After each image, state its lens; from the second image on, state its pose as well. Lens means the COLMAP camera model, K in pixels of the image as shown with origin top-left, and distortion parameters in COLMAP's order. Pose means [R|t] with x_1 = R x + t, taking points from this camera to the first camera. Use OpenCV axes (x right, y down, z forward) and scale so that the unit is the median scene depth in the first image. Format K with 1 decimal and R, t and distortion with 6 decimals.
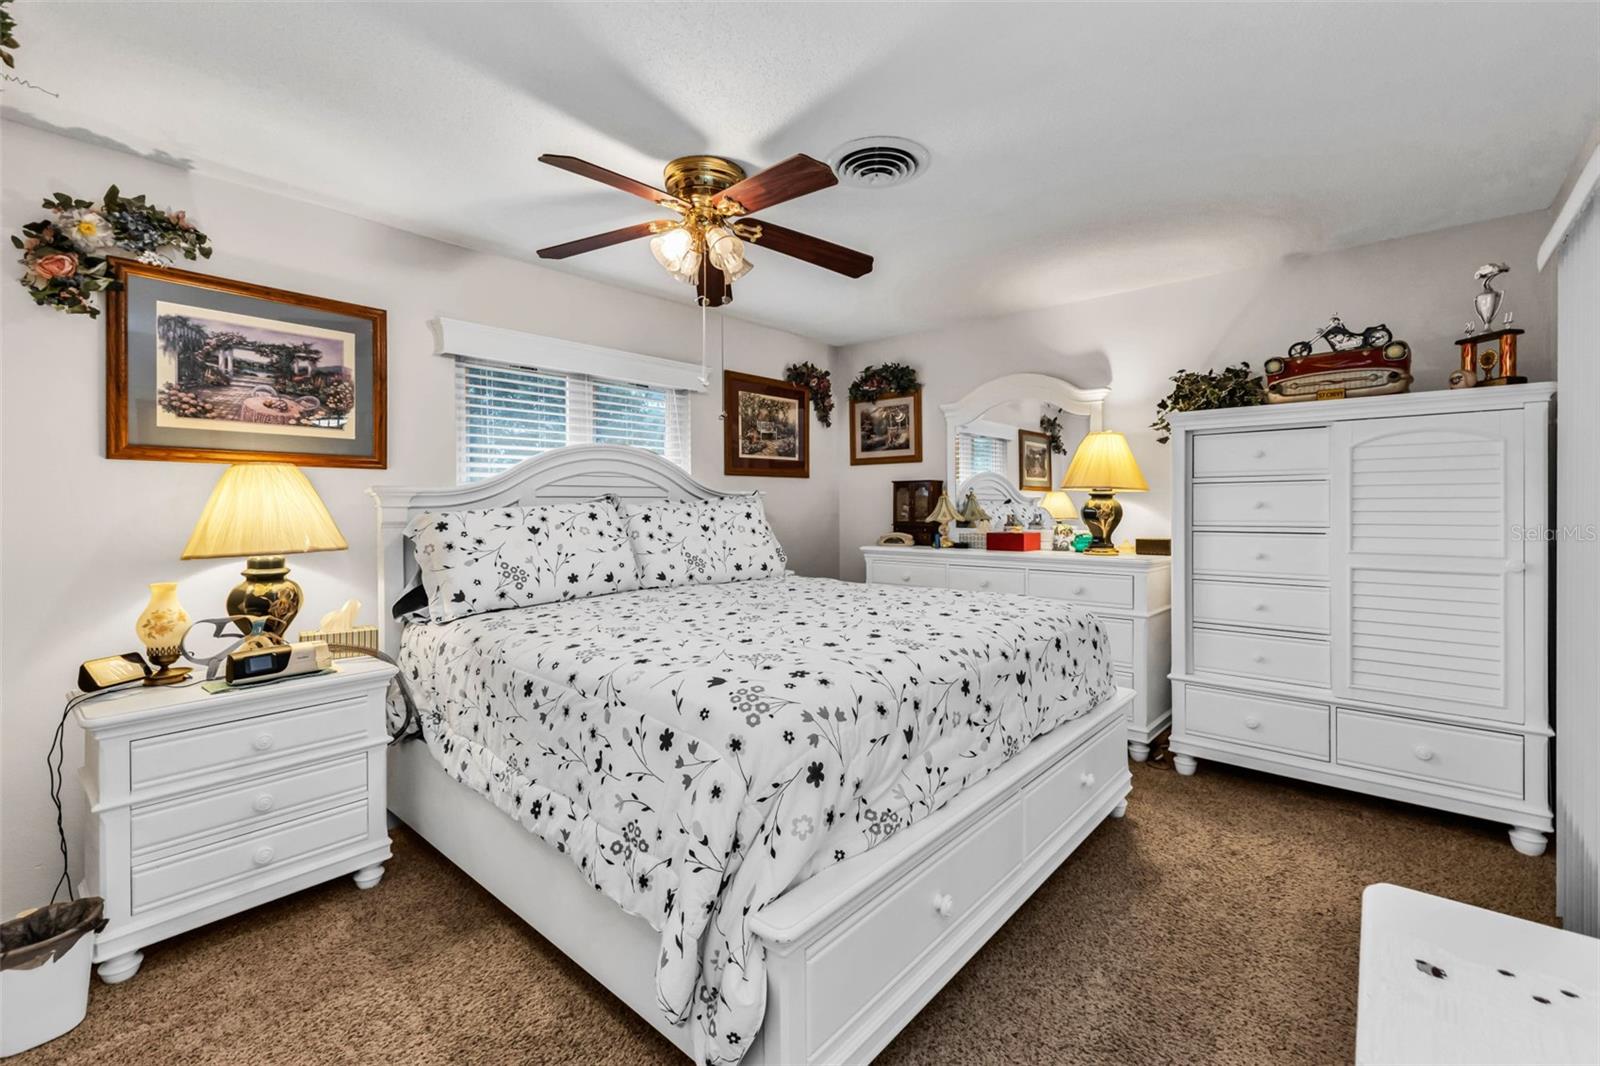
lens RADIAL K [[687.1, 0, 799.7], [0, 687.1, 503.0], [0, 0, 1]] dist [0.001863, 0.000257]
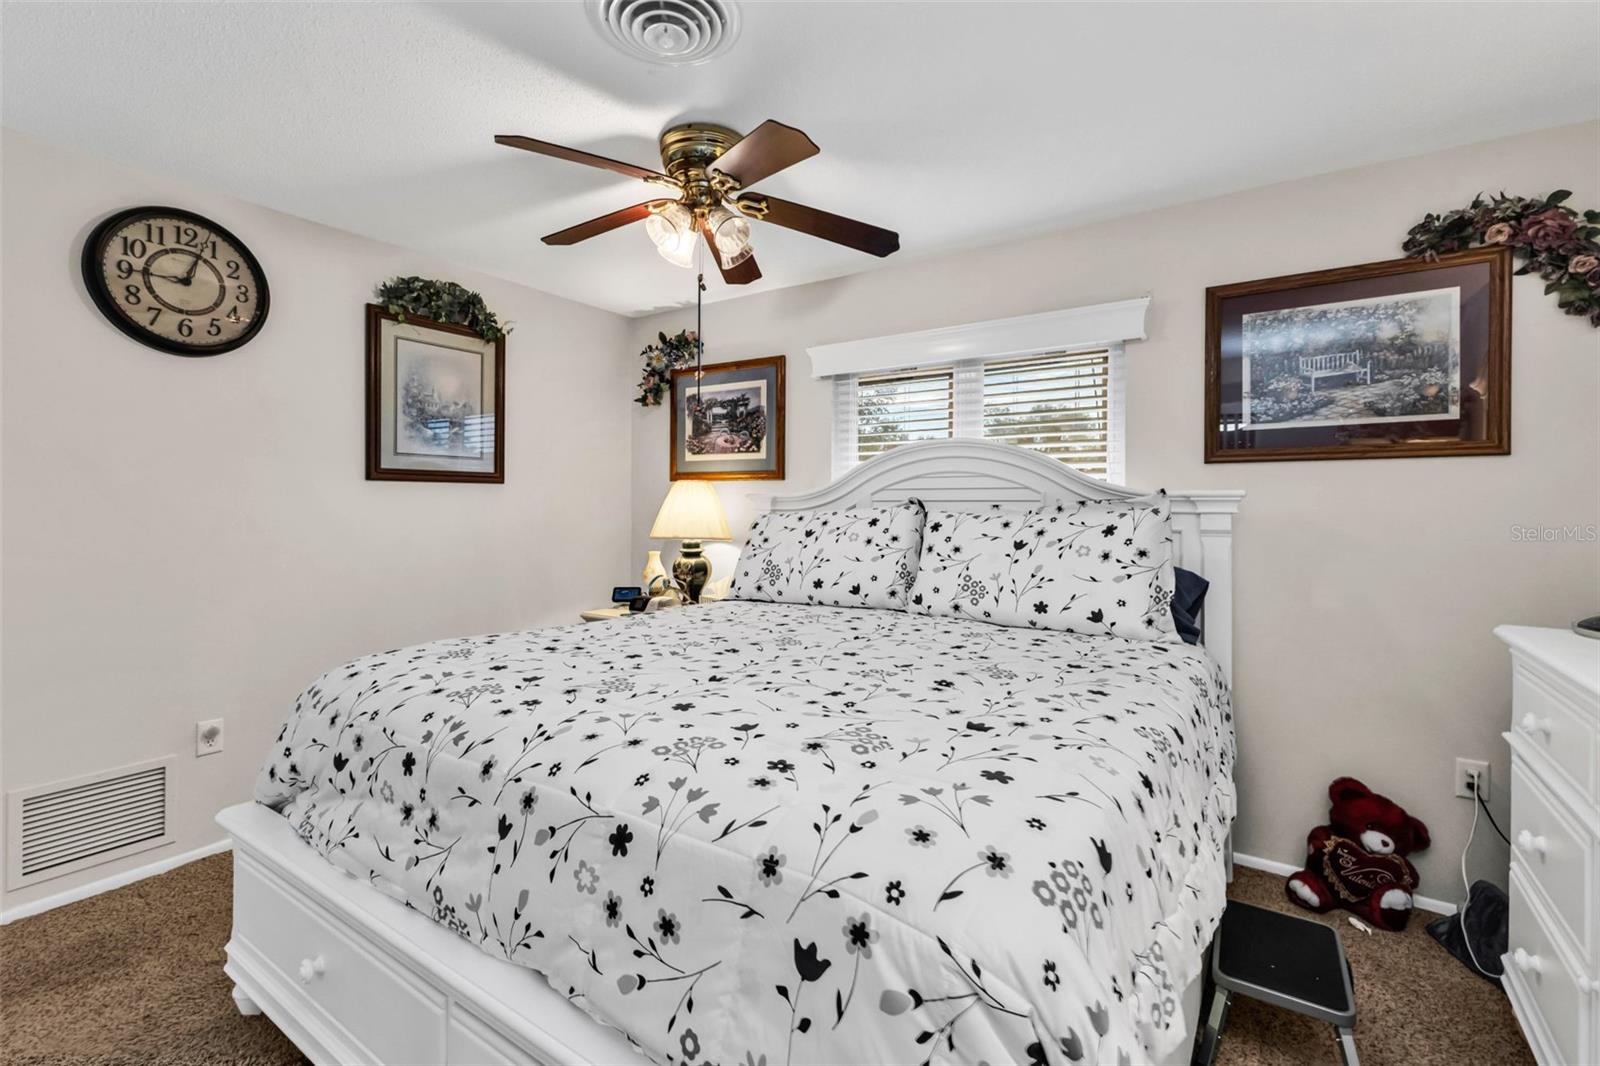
lens RADIAL K [[709.8, 0, 800.2], [0, 709.8, 506.9], [0, 0, 1]] dist [-0.001708, -0.000229]
pose [[0.118956, 0.002179, -0.992897, 0.743128], [-0.007513, 0.999971, 0.001295, -0.002135], [0.992871, 0.007306, 0.118969, 0.932042]]
